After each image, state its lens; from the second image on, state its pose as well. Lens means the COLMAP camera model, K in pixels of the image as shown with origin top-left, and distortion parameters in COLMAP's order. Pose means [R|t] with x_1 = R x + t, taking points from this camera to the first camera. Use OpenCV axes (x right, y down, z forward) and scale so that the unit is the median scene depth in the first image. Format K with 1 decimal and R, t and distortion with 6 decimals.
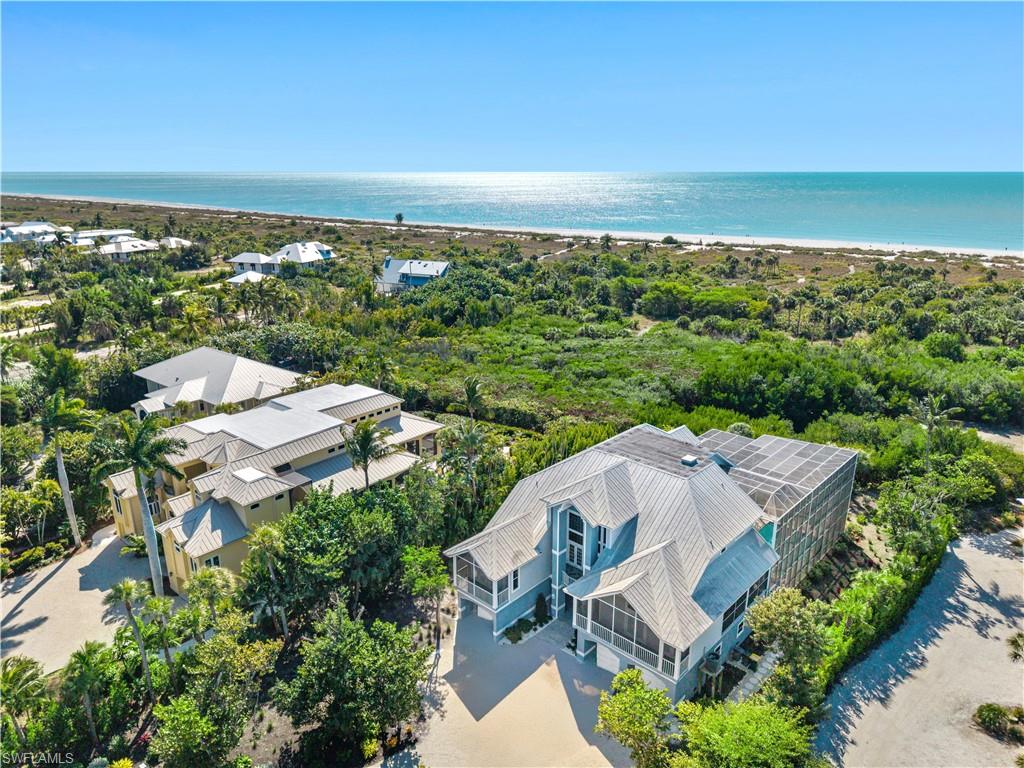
lens RADIAL K [[682.5, 0, 509.6], [0, 682.5, 378.6], [0, 0, 1]] dist [0.016014, -0.031450]
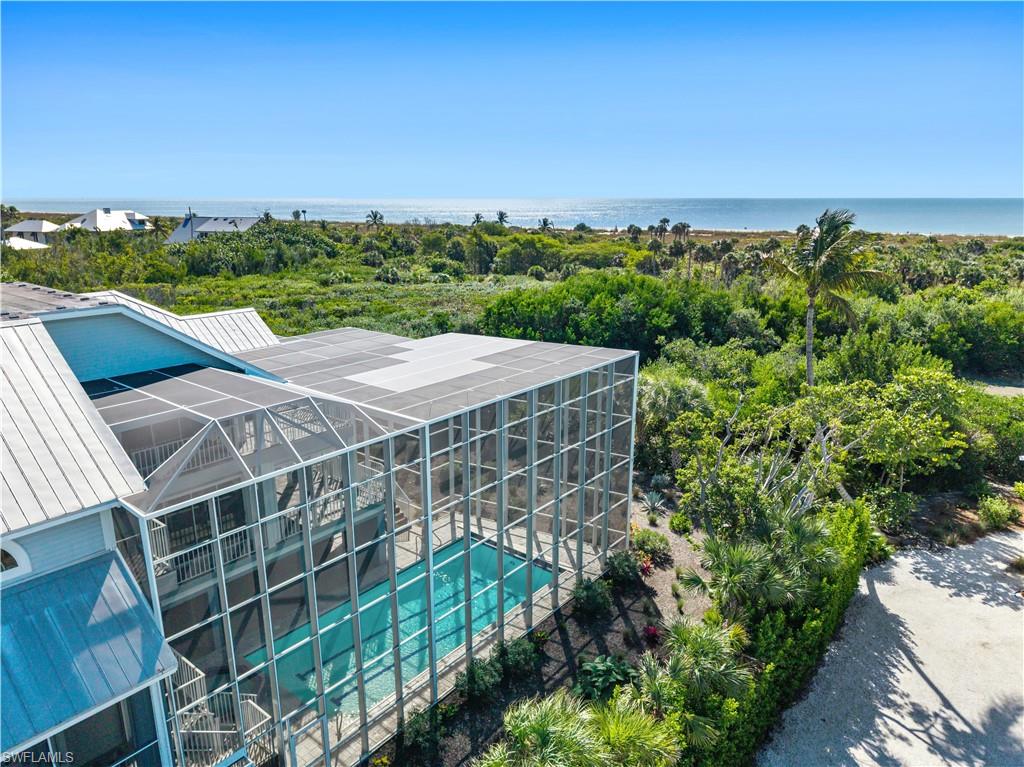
lens RADIAL K [[682.5, 0, 512.0], [0, 682.5, 389.0], [0, 0, 1]] dist [0.016014, -0.031450]
pose [[0.997811, -0.017331, 0.063812, 0.418422], [0.018832, 0.999558, -0.023002, 0.140182], [-0.063385, 0.024153, 0.997697, 0.616497]]
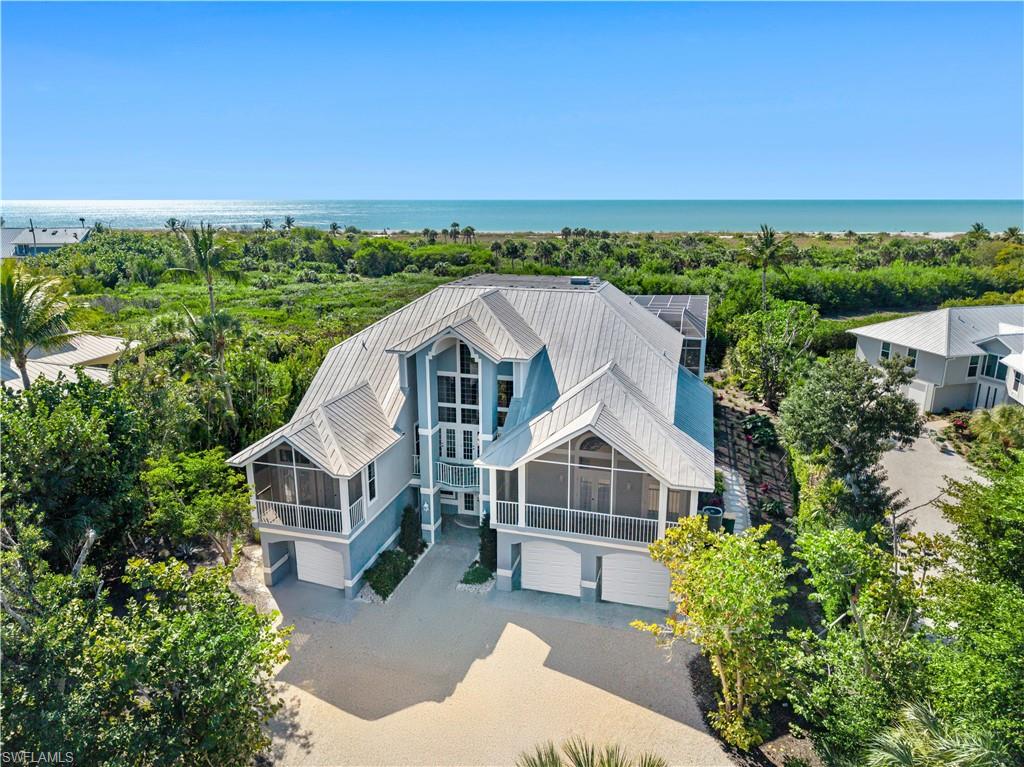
lens RADIAL K [[682.5, 0, 519.2], [0, 682.5, 382.5], [0, 0, 1]] dist [0.016014, -0.031450]
pose [[0.880238, -0.118741, 0.459437, -0.113887], [0.134433, 0.990922, -0.001458, 0.191579], [-0.455093, 0.063047, 0.888209, 0.357650]]
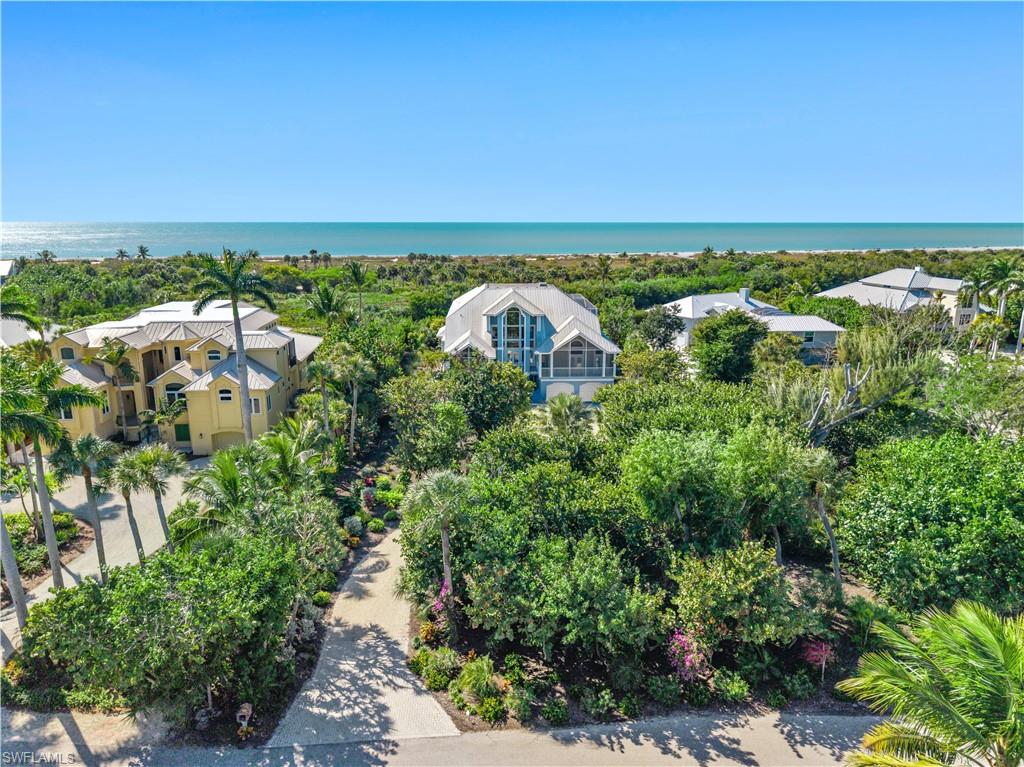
lens RADIAL K [[682.5, 0, 512.4], [0, 682.5, 387.4], [0, 0, 1]] dist [0.016014, -0.031450]
pose [[0.700860, -0.164629, 0.694040, -0.799513], [0.204152, 0.978595, 0.025969, 0.260425], [-0.683460, 0.123489, 0.719467, -0.042540]]
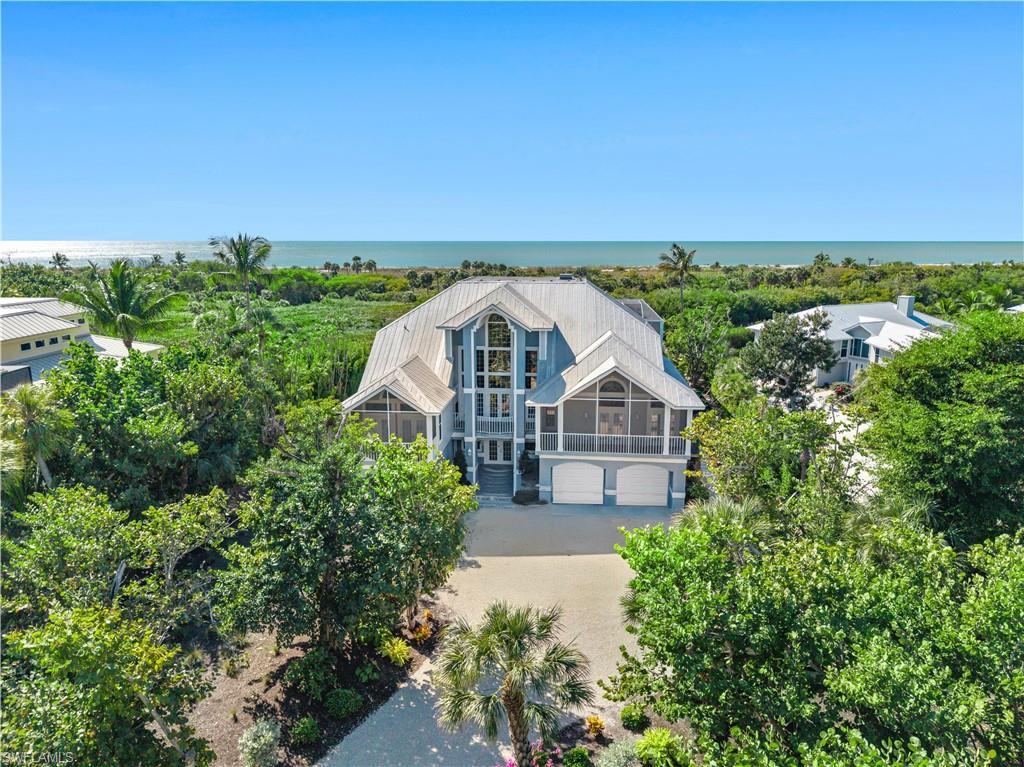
lens RADIAL K [[682.5, 0, 517.0], [0, 682.5, 384.2], [0, 0, 1]] dist [0.016014, -0.031450]
pose [[0.782786, -0.124472, 0.609715, -0.306087], [0.177778, 0.983688, -0.027424, 0.238592], [-0.596356, 0.129860, 0.792146, 0.307199]]
